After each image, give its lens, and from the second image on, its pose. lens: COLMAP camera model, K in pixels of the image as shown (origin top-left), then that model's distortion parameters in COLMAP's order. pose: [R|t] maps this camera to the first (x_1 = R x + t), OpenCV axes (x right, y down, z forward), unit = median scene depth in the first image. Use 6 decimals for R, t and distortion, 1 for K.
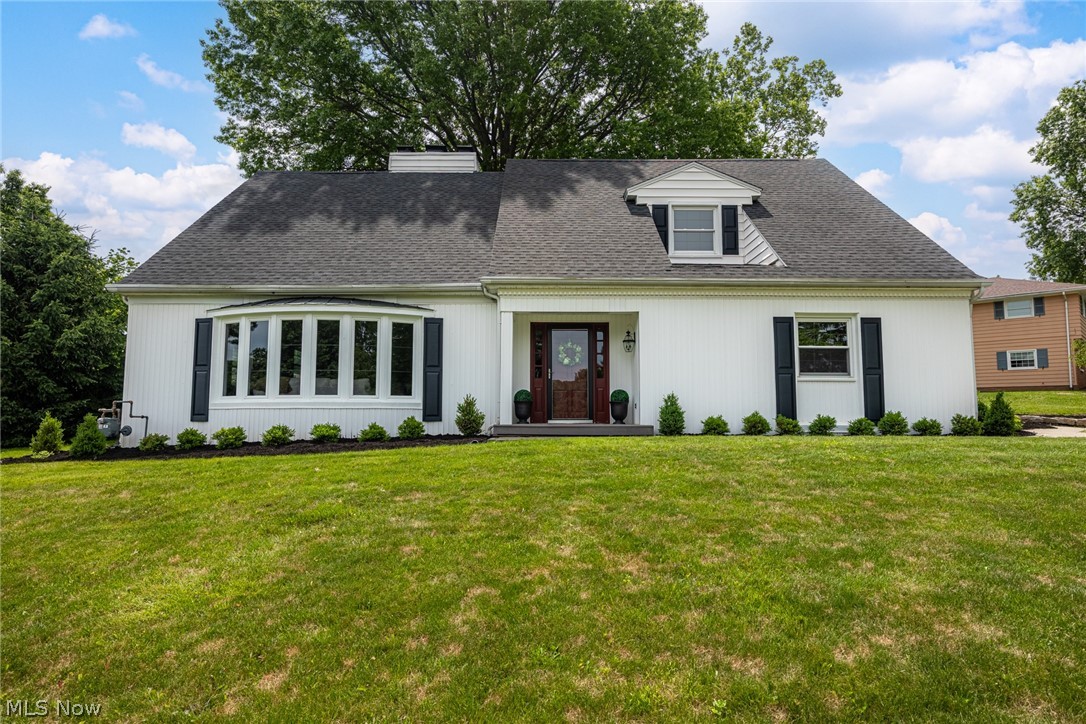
lens RADIAL K [[594.6, 0, 543.0], [0, 594.6, 362.0], [0, 0, 1]] dist [-0.004405, -0.000596]
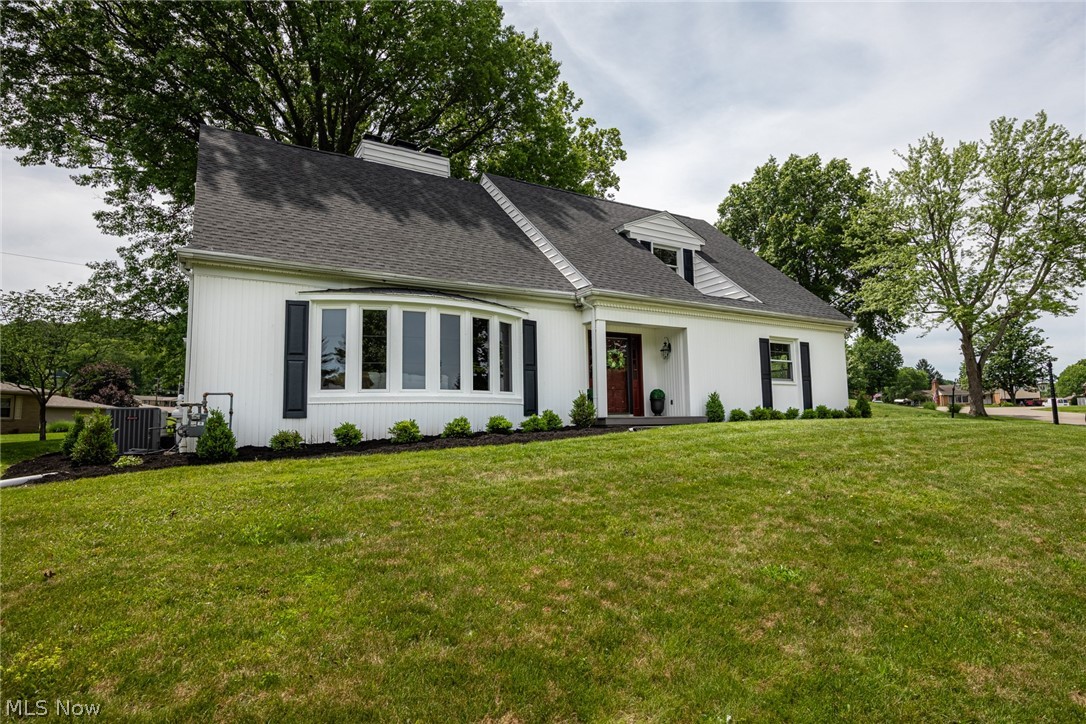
lens RADIAL K [[563.9, 0, 543.0], [0, 563.9, 362.0], [0, 0, 1]] dist [0.001626, 0.000024]
pose [[0.857754, 0.035093, 0.512862, -0.690506], [-0.036379, 0.999310, -0.007535, 0.010074], [-0.512772, -0.012194, 0.858438, 0.096977]]
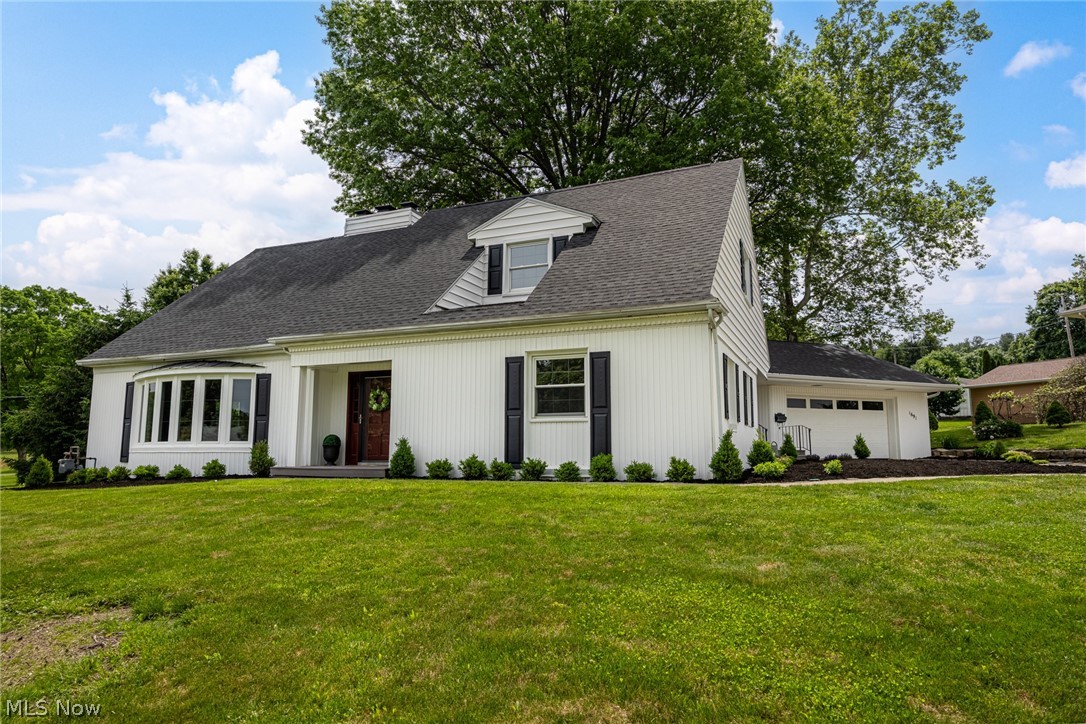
lens RADIAL K [[666.2, 0, 491.1], [0, 666.2, 362.3], [0, 0, 1]] dist [-0.027527, 0.000569]
pose [[0.914256, -0.056362, -0.401198, 0.741482], [0.032673, 0.997308, -0.065650, 0.003043], [0.403818, 0.046912, 0.913636, -0.005642]]
